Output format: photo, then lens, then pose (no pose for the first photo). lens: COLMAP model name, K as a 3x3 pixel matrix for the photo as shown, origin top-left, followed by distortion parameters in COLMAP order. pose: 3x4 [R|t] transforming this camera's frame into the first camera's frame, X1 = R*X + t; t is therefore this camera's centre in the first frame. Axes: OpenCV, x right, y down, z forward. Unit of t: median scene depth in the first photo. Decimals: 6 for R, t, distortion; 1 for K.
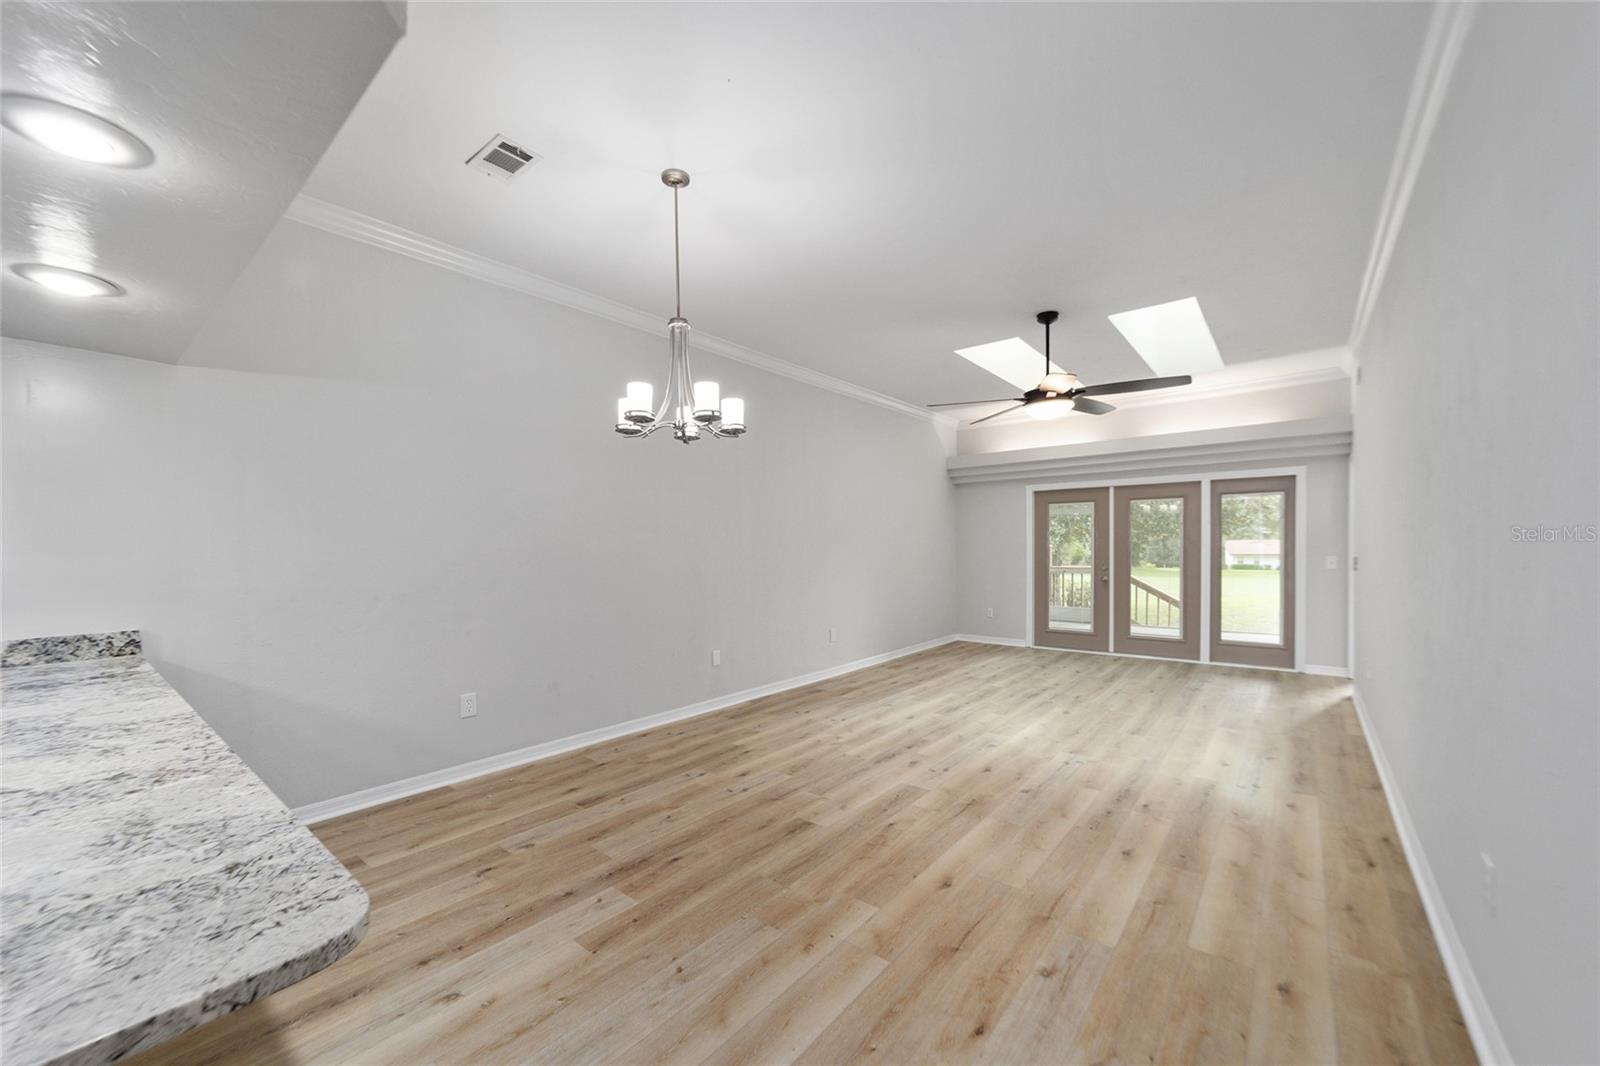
lens RADIAL K [[618.3, 0, 769.3], [0, 618.3, 568.0], [0, 0, 1]] dist [-0.011113, 0.002410]
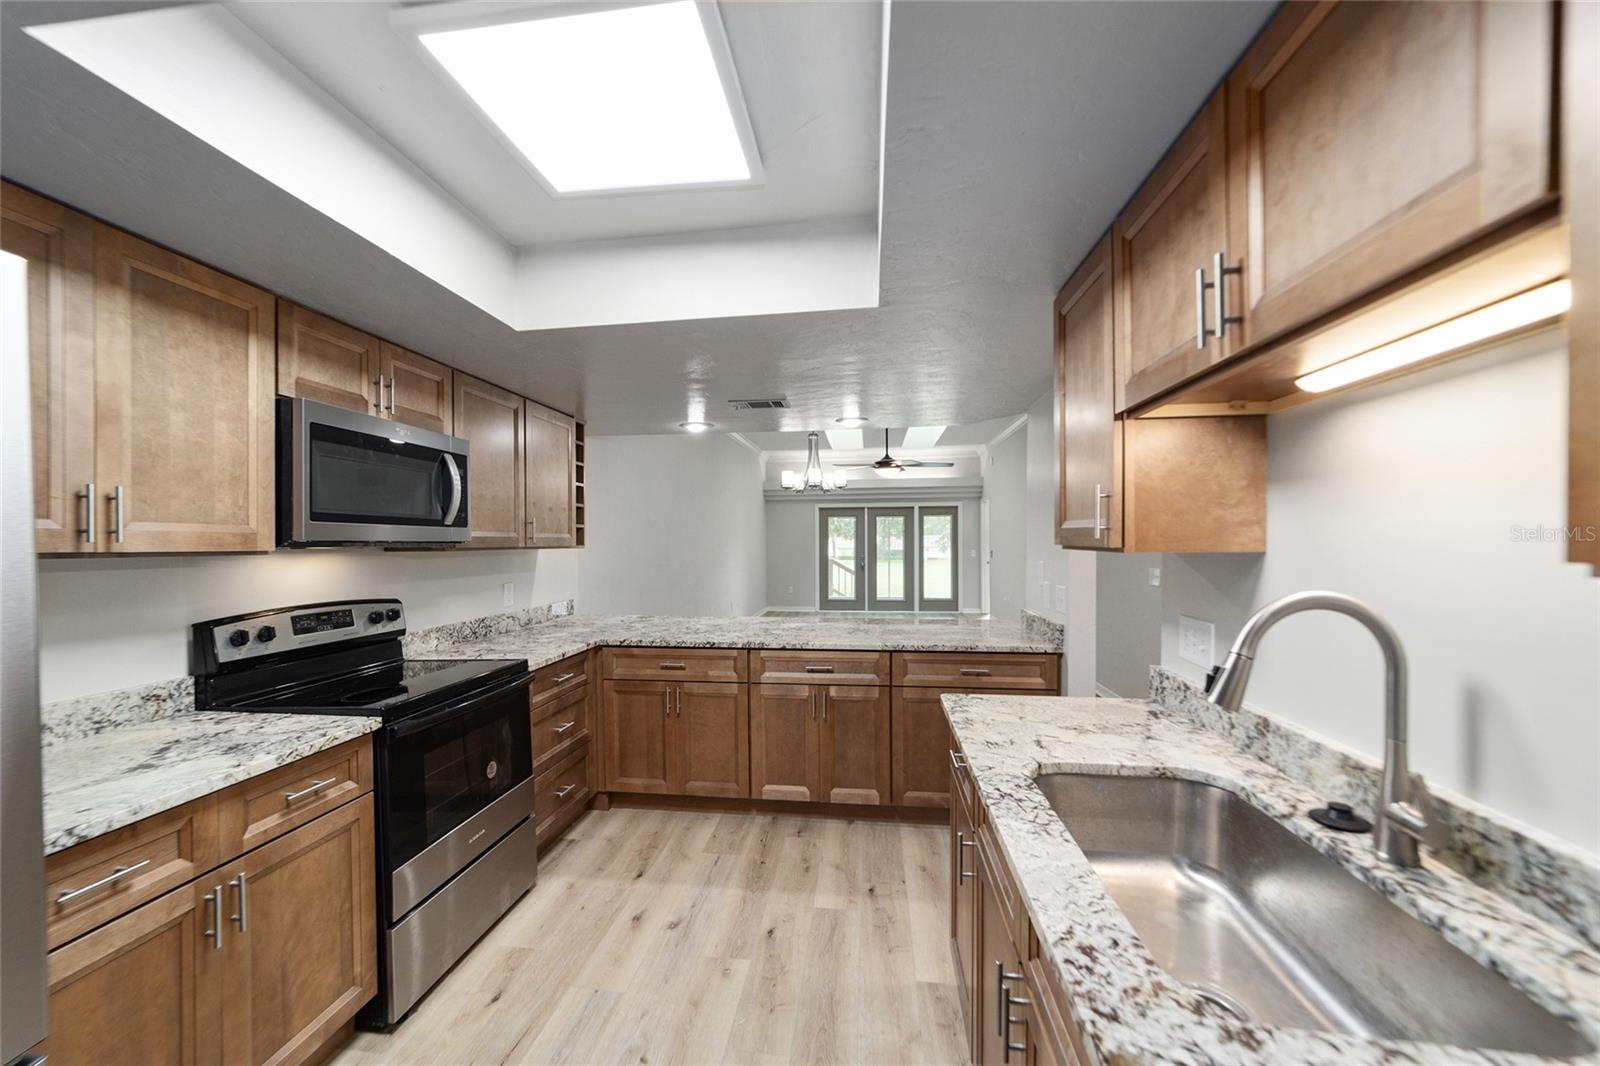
lens RADIAL K [[618.3, 0, 779.4], [0, 618.3, 545.1], [0, 0, 1]] dist [-0.011113, 0.002410]
pose [[0.842383, -0.002770, 0.538873, -1.146894], [0.018122, 0.999567, -0.023191, -0.000220], [-0.538575, 0.029301, 0.842068, -0.530855]]
